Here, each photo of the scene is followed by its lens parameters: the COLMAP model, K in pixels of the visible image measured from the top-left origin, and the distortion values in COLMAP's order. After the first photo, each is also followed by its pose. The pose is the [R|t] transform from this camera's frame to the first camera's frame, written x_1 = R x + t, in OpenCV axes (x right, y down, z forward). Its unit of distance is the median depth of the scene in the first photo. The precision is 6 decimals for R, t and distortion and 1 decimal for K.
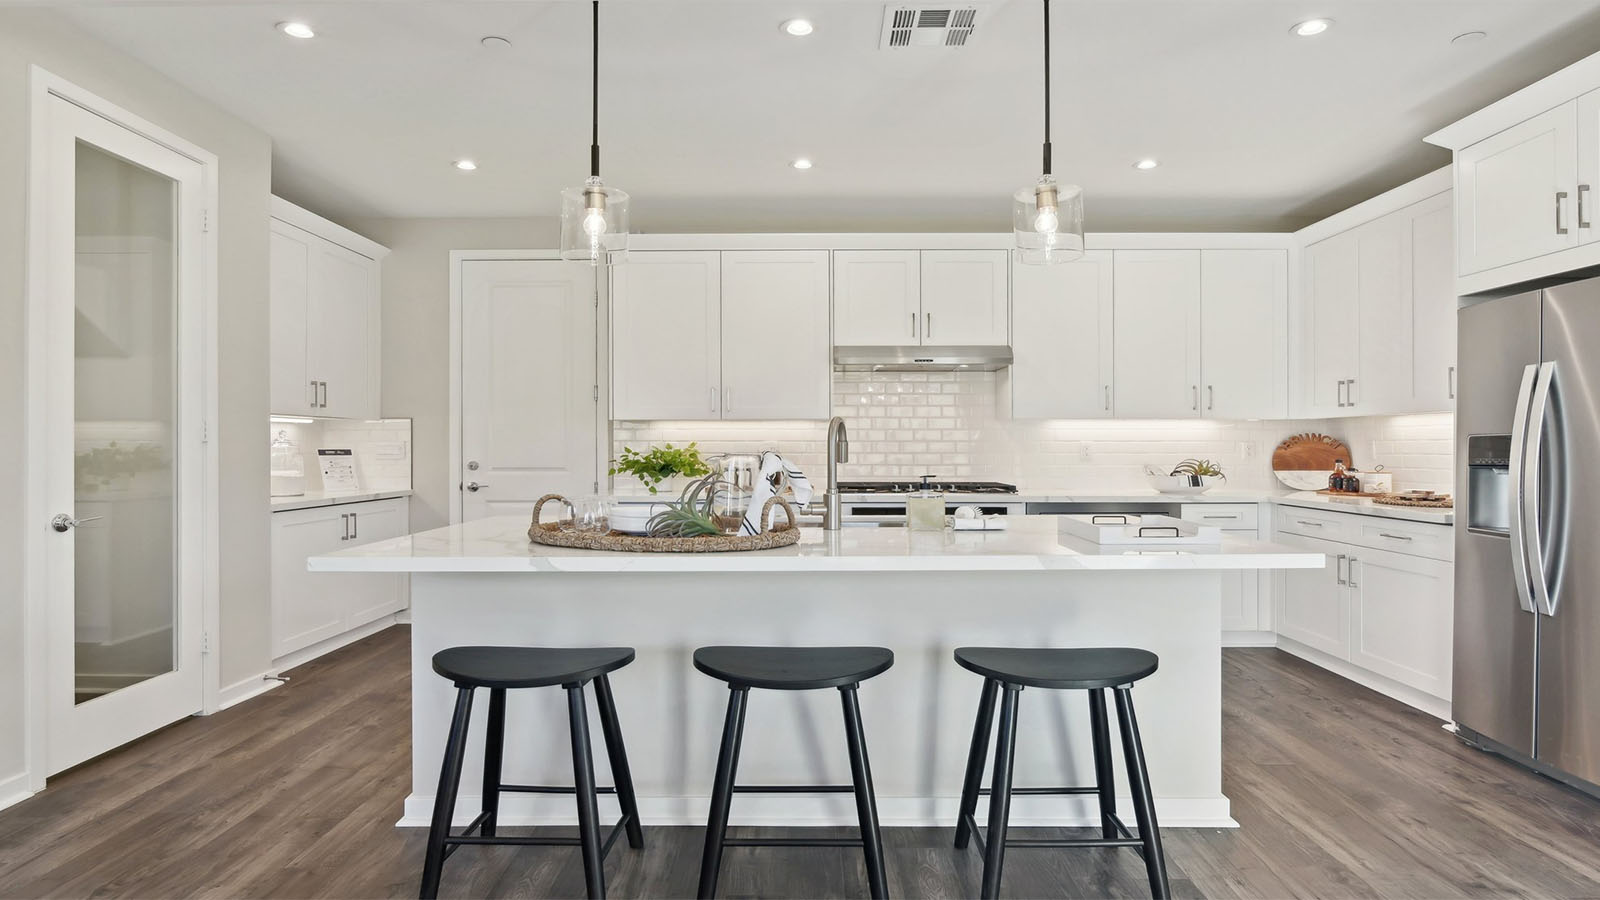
lens RADIAL K [[901.2, 0, 799.2], [0, 901.2, 446.7], [0, 0, 1]] dist [-0.003111, -0.000160]
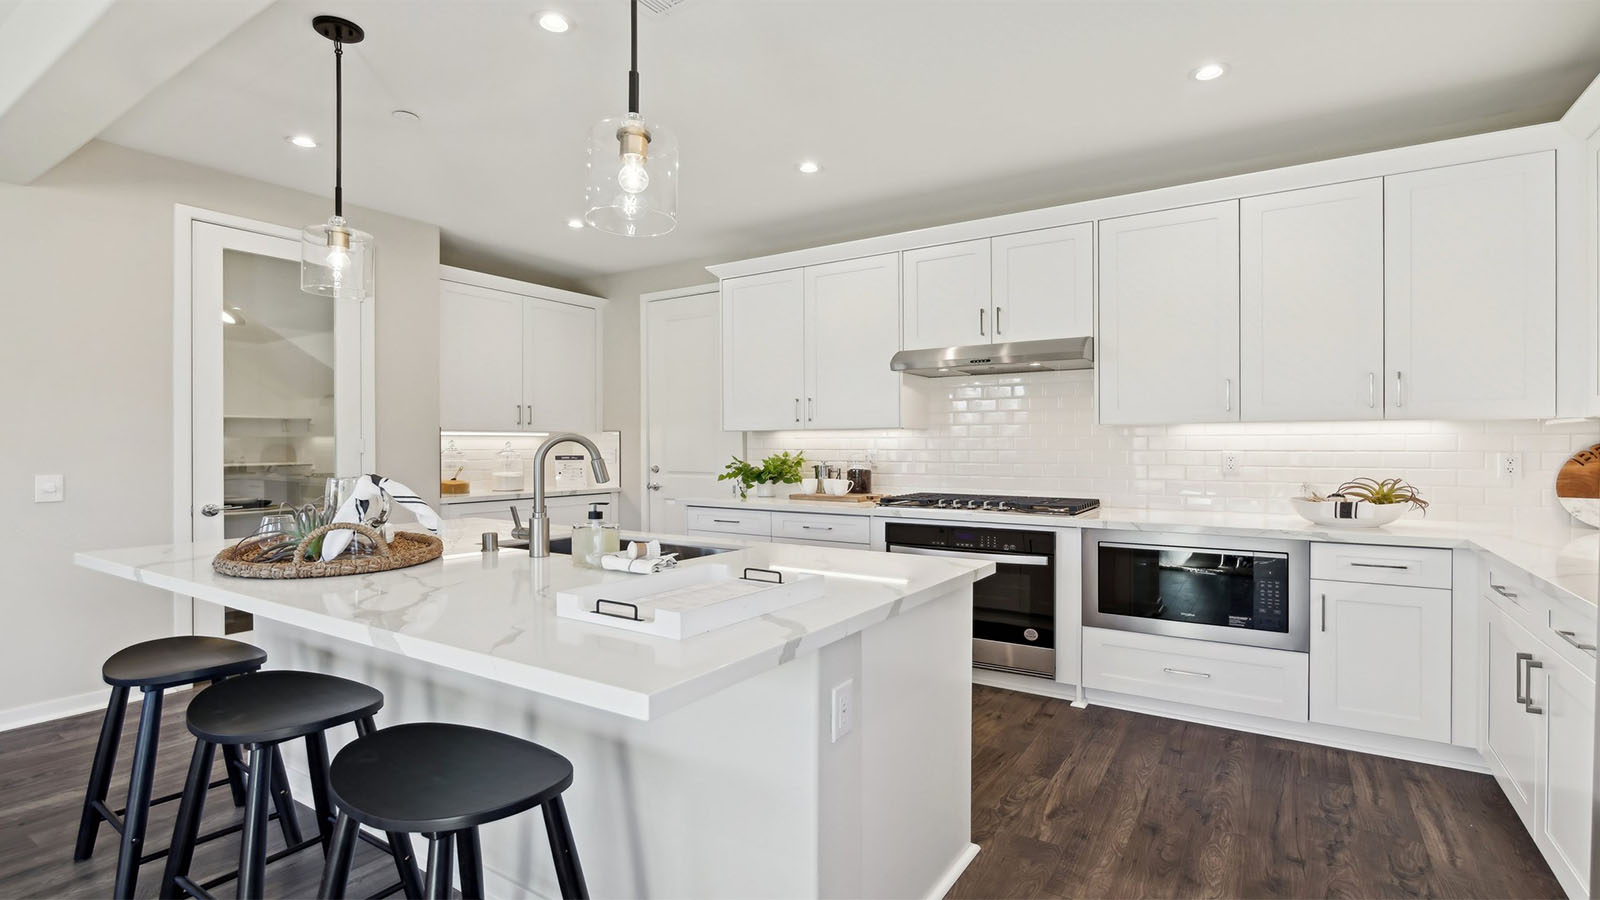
lens RADIAL K [[740.5, 0, 805.5], [0, 740.5, 451.1], [0, 0, 1]] dist [-0.004419, -0.000566]
pose [[0.845989, 0.003426, -0.533190, 0.371146], [0.000607, 0.999973, 0.007389, -0.011633], [0.533201, -0.006574, 0.845963, 0.279876]]
